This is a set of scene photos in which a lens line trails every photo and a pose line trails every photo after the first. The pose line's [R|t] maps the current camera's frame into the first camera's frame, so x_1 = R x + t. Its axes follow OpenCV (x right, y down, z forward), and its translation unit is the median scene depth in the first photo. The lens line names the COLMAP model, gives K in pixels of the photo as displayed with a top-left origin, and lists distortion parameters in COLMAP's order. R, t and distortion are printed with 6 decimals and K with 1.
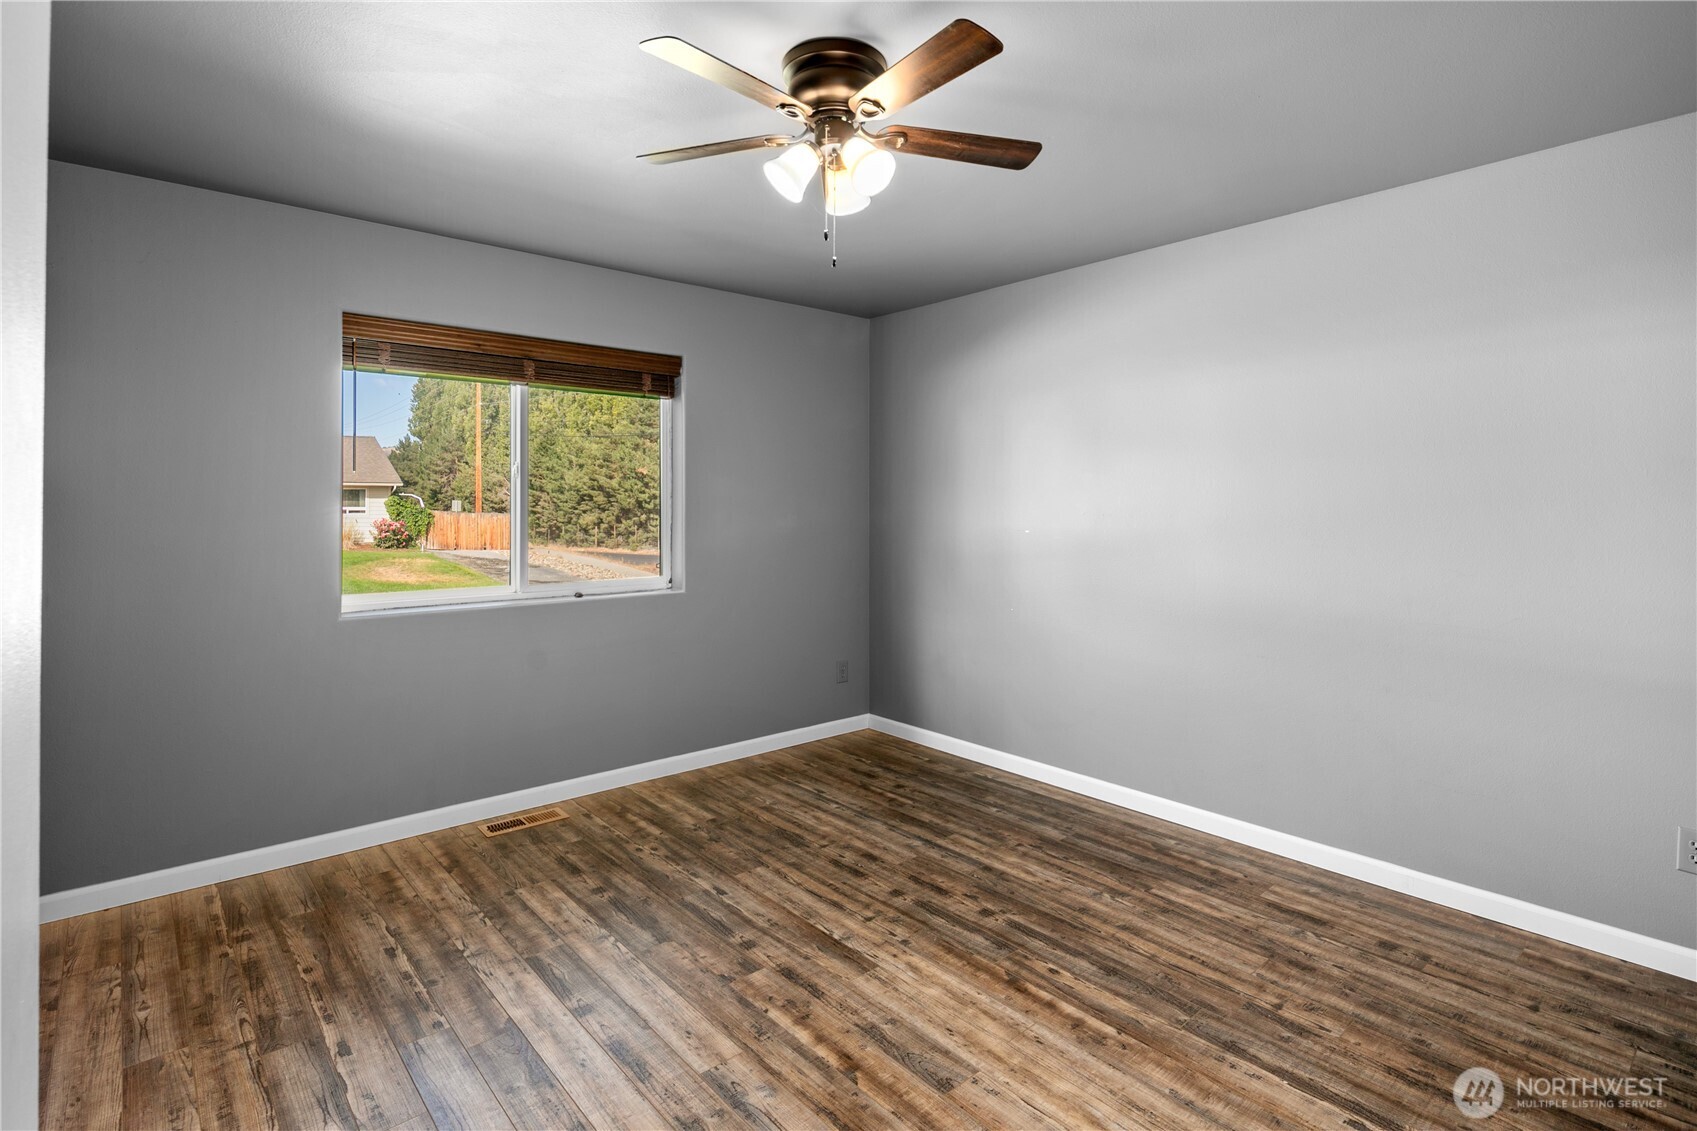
lens RADIAL K [[818.1, 0, 835.2], [0, 818.1, 501.3], [0, 0, 1]] dist [0.006579, -0.005476]
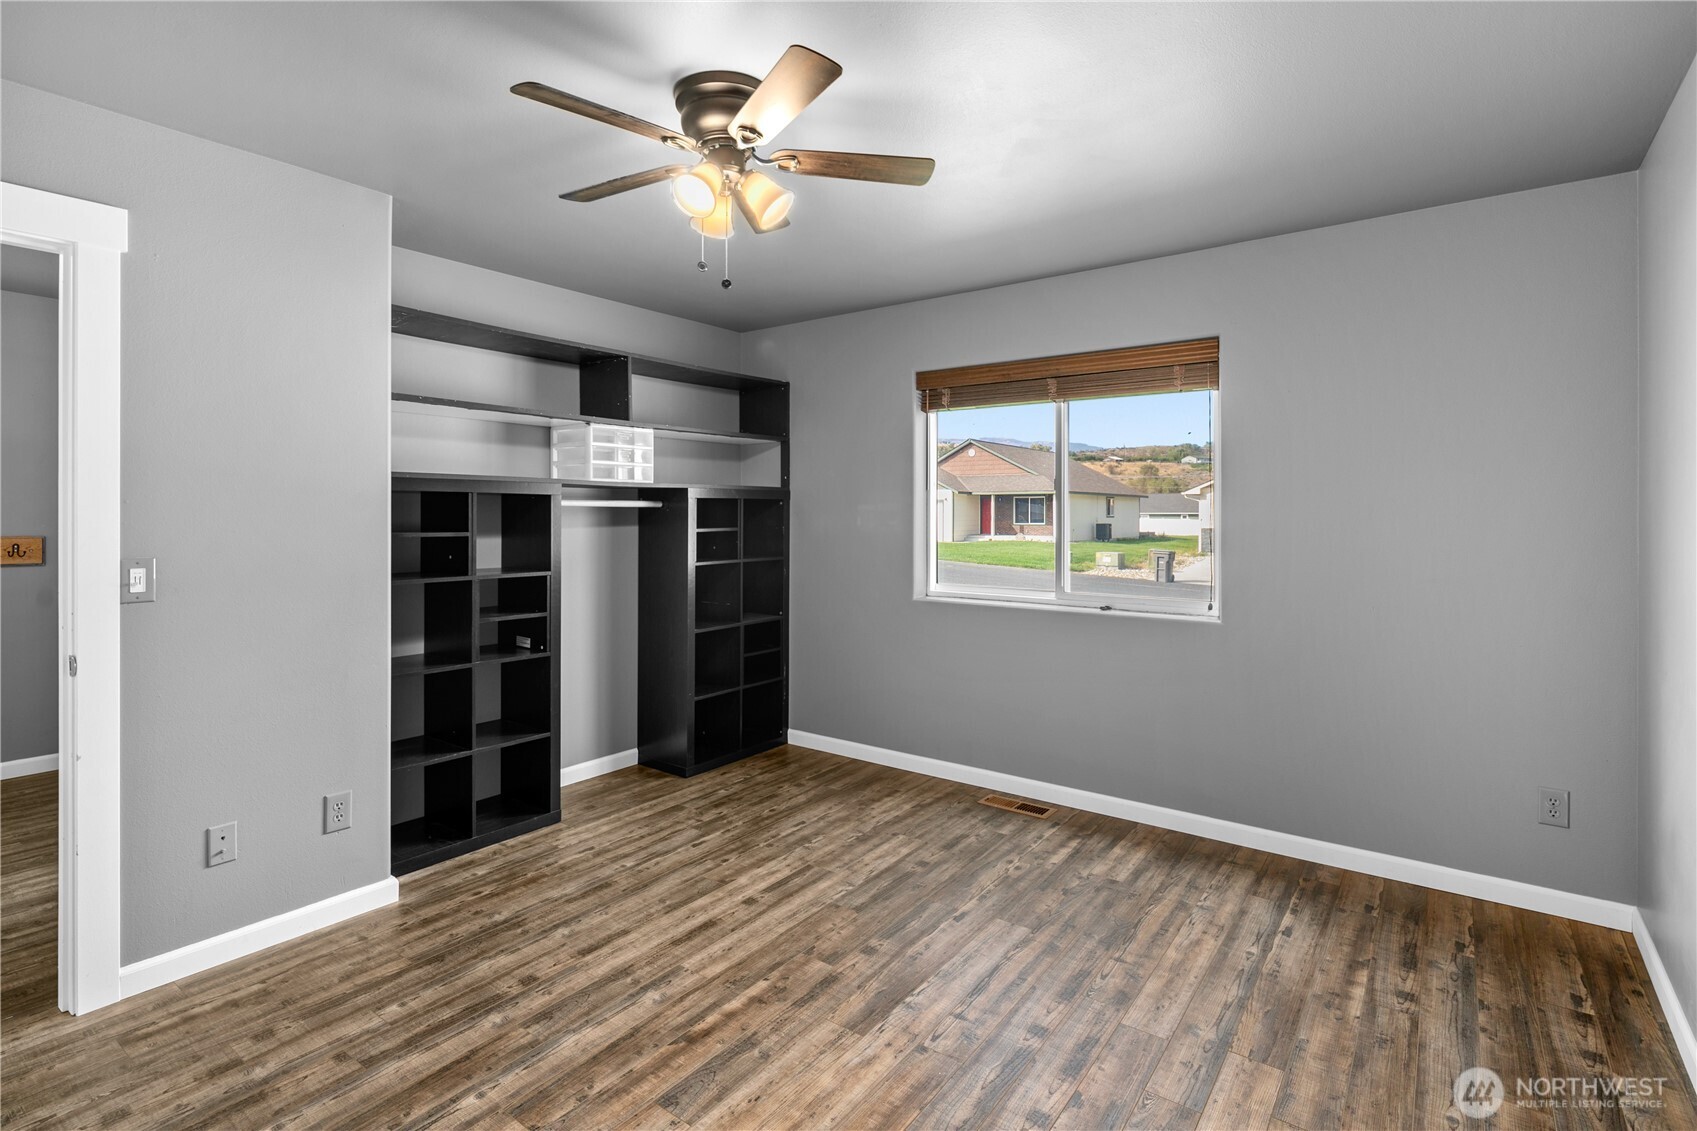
lens RADIAL K [[818.1, 0, 864.4], [0, 818.1, 514.8], [0, 0, 1]] dist [0.006579, -0.005476]
pose [[0.232879, 0.000161, -0.972506, 0.804694], [0.002136, 0.999997, 0.000677, 0.003973], [0.972503, -0.002235, 0.232878, 0.701493]]
